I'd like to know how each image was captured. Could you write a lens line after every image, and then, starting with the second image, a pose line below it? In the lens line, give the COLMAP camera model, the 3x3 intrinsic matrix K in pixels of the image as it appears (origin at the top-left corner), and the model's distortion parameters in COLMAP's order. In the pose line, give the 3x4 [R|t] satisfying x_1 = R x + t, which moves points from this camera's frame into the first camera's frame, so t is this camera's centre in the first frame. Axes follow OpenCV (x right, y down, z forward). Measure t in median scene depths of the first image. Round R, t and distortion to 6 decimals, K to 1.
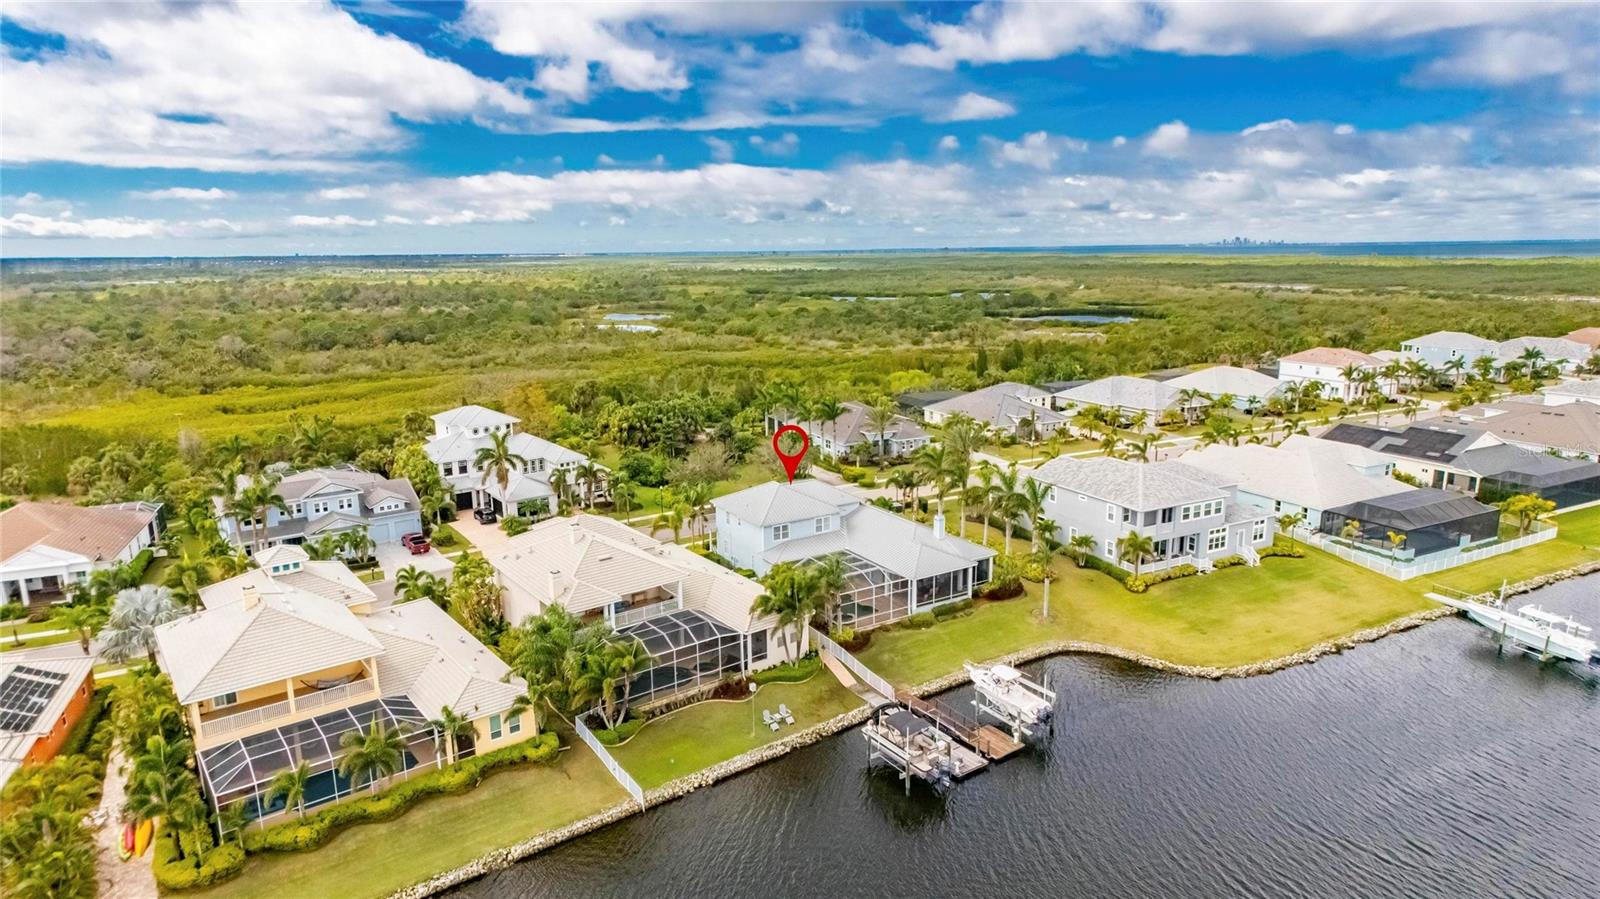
lens RADIAL K [[950.0, 0, 804.2], [0, 950.0, 449.6], [0, 0, 1]] dist [0.002258, 0.001018]
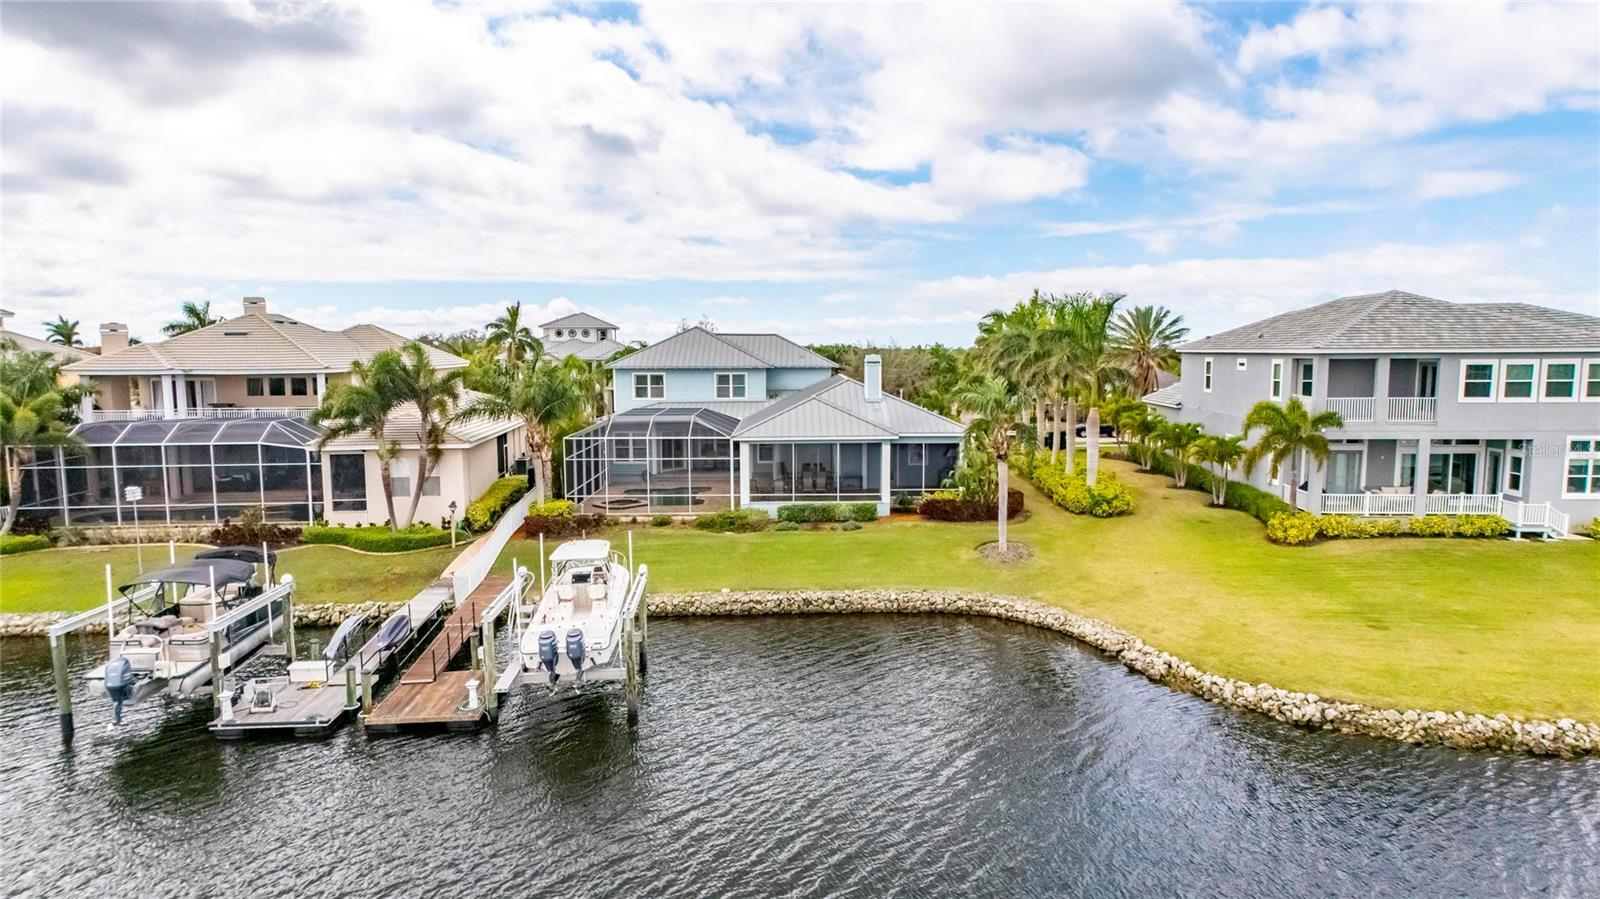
lens RADIAL K [[936.6, 0, 805.6], [0, 936.6, 454.5], [0, 0, 1]] dist [-0.024115, 0.029614]
pose [[0.857807, 0.061936, -0.510227, 0.085939], [-0.111239, 0.991556, -0.066653, 0.036954], [0.501790, 0.113932, 0.857453, 0.125062]]
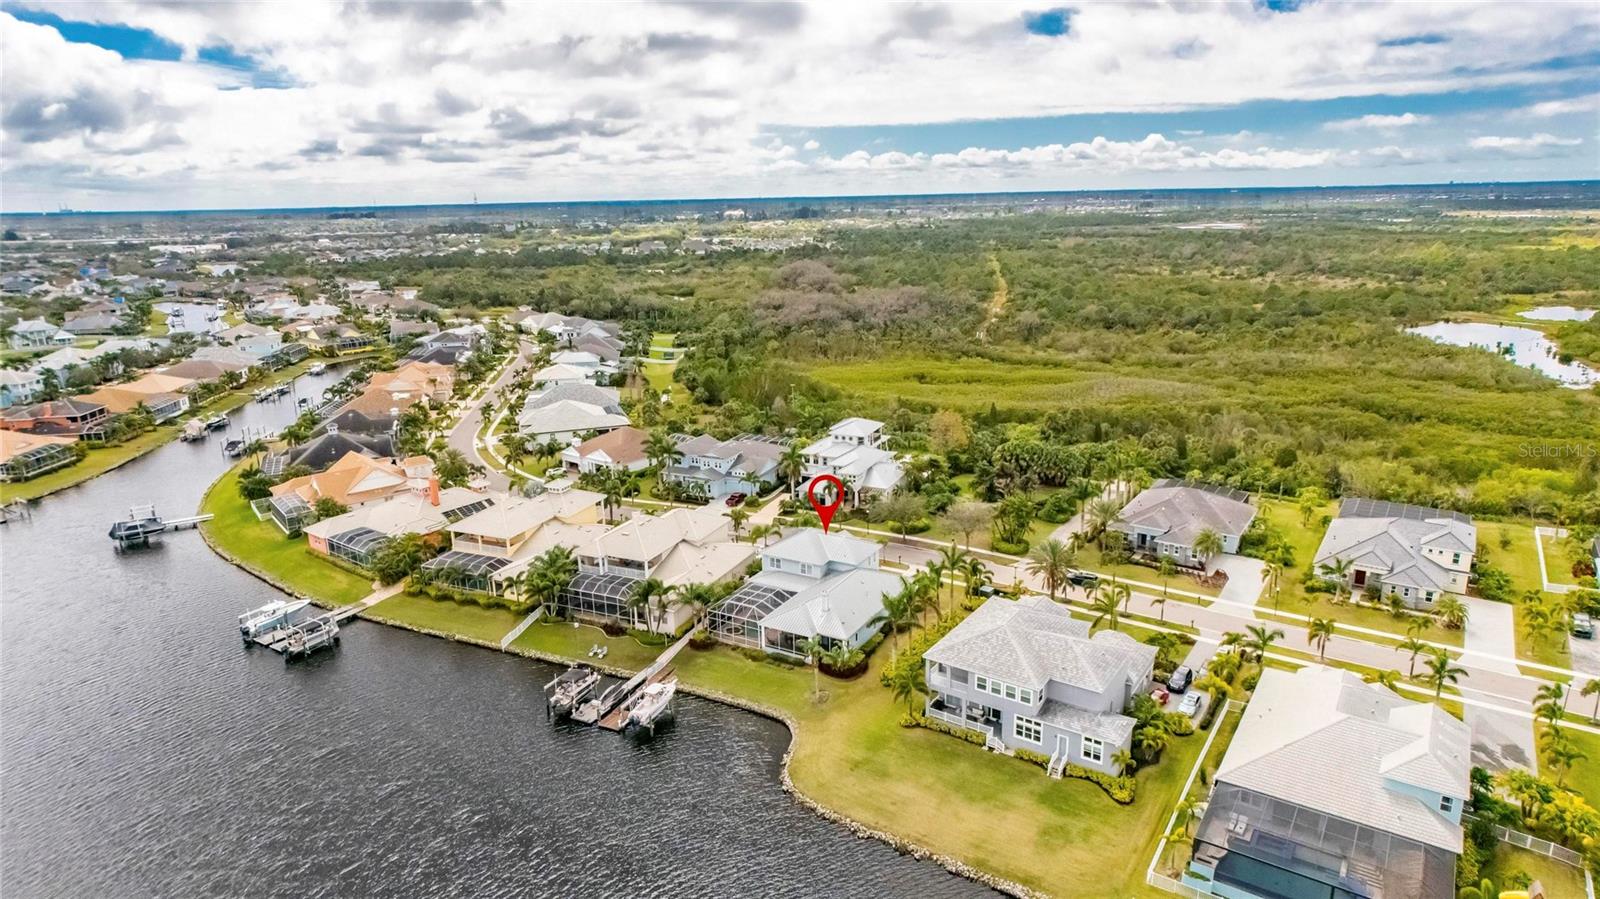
lens RADIAL K [[928.7, 0, 802.6], [0, 928.7, 478.6], [0, 0, 1]] dist [-0.000521, 0.000616]
pose [[0.467978, 0.257051, -0.845530, 0.256055], [-0.165092, 0.965349, 0.202104, -0.072135], [0.868183, 0.045010, 0.494199, 0.083534]]
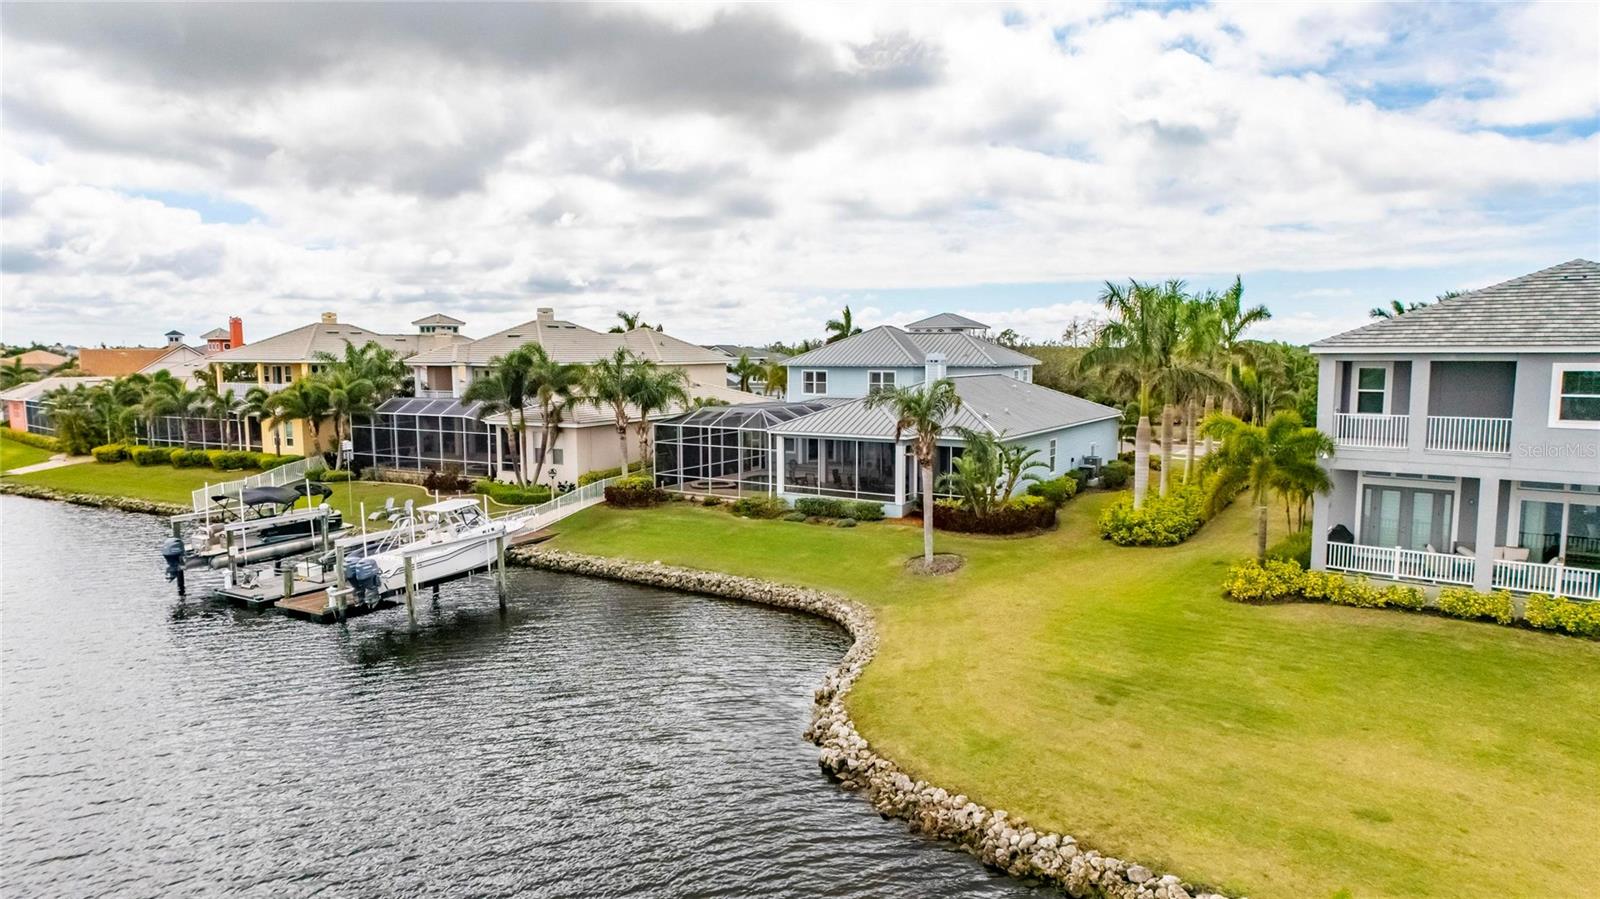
lens RADIAL K [[938.0, 0, 800.2], [0, 938.0, 401.4], [0, 0, 1]] dist [-0.001310, 0.000481]
pose [[0.420356, 0.054948, -0.905694, 0.130215], [-0.190447, 0.981273, -0.028858, 0.027942], [0.887148, 0.184617, 0.422948, 0.166141]]
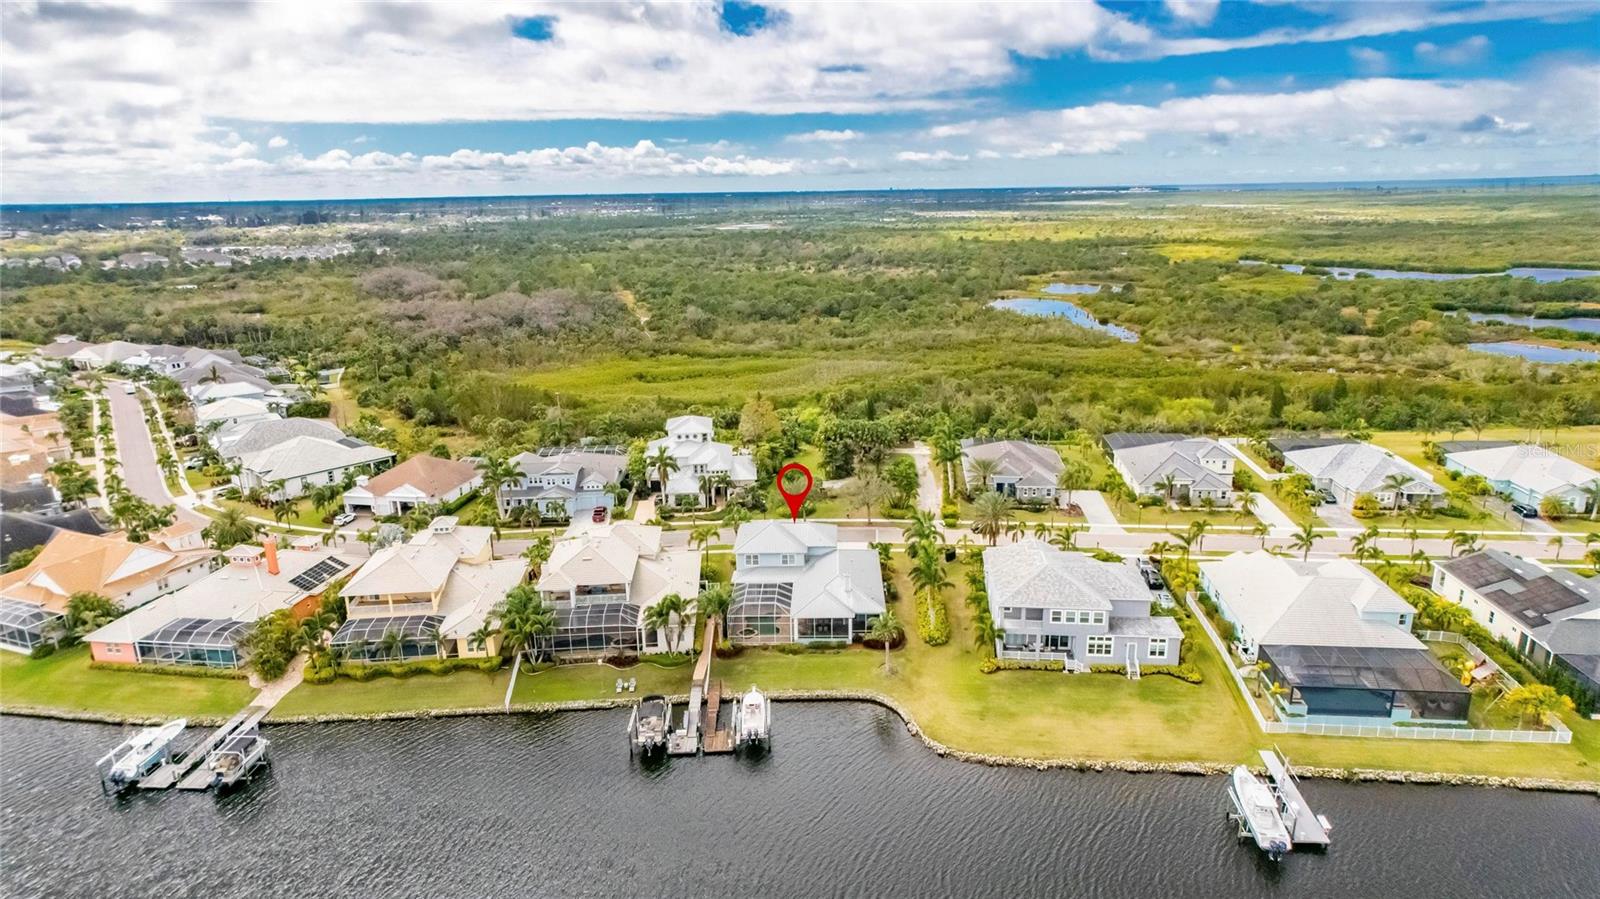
lens RADIAL K [[939.6, 0, 800.0], [0, 939.6, 449.5], [0, 0, 1]] dist [-0.001855, 0.000882]
pose [[0.832843, 0.142897, -0.534746, 0.170025], [-0.104264, 0.989307, 0.101979, -0.049905], [0.543601, -0.029178, 0.838837, -0.021597]]
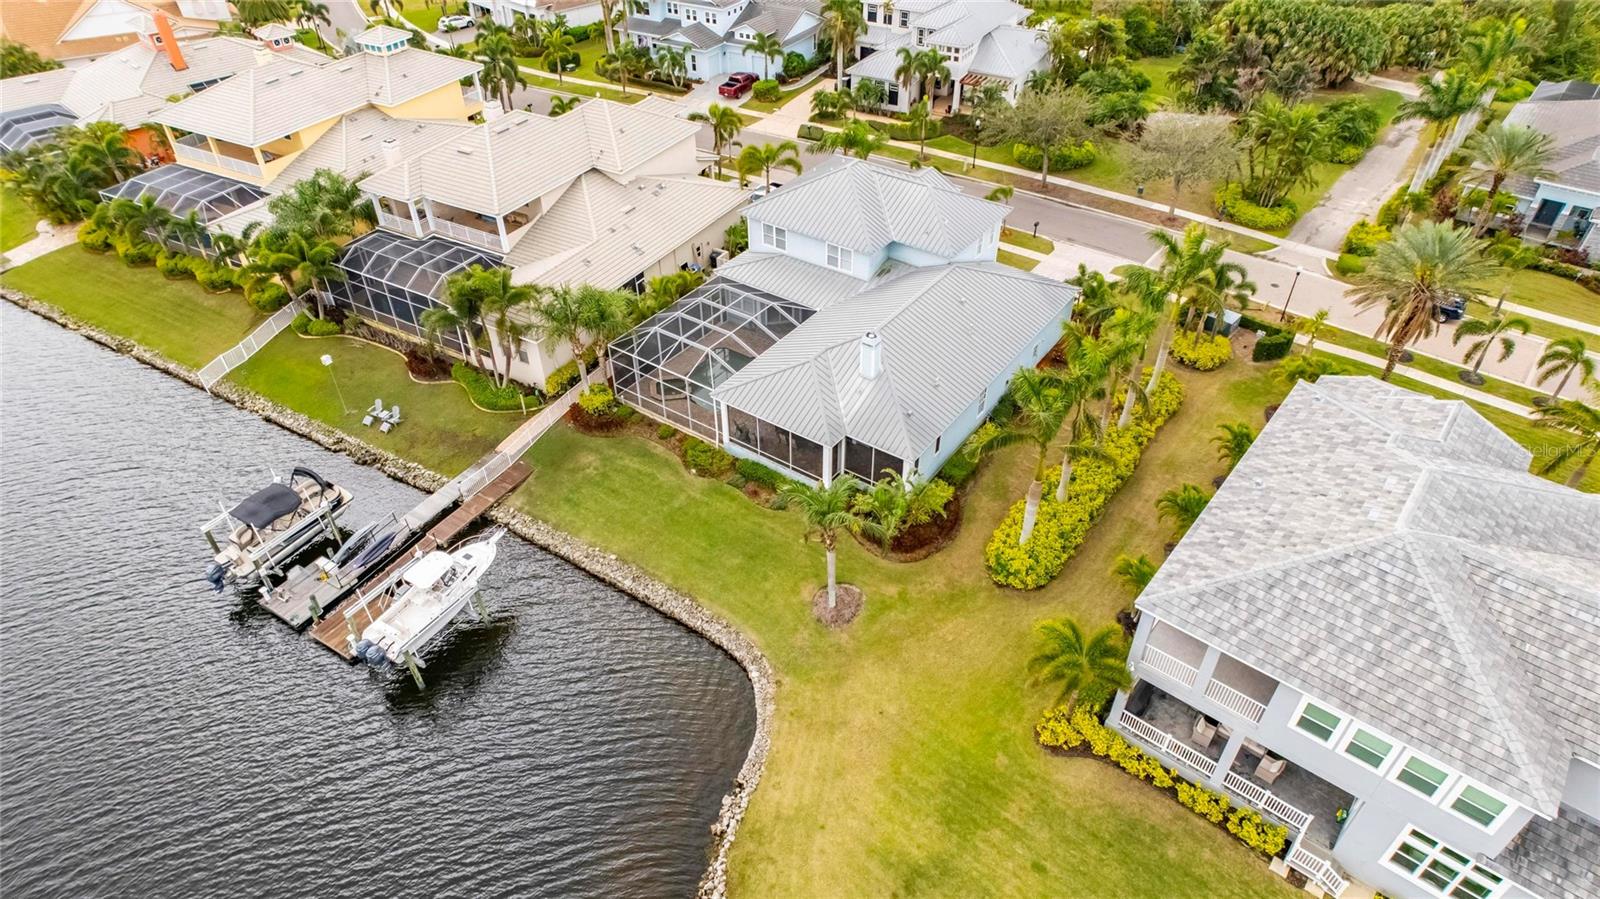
lens RADIAL K [[950.0, 0, 804.2], [0, 950.0, 449.6], [0, 0, 1]] dist [0.002258, 0.001018]
pose [[0.390337, 0.584885, -0.711018, 0.121032], [-0.190627, 0.806890, 0.559098, -0.036655], [0.900721, -0.082698, 0.426453, 0.169774]]
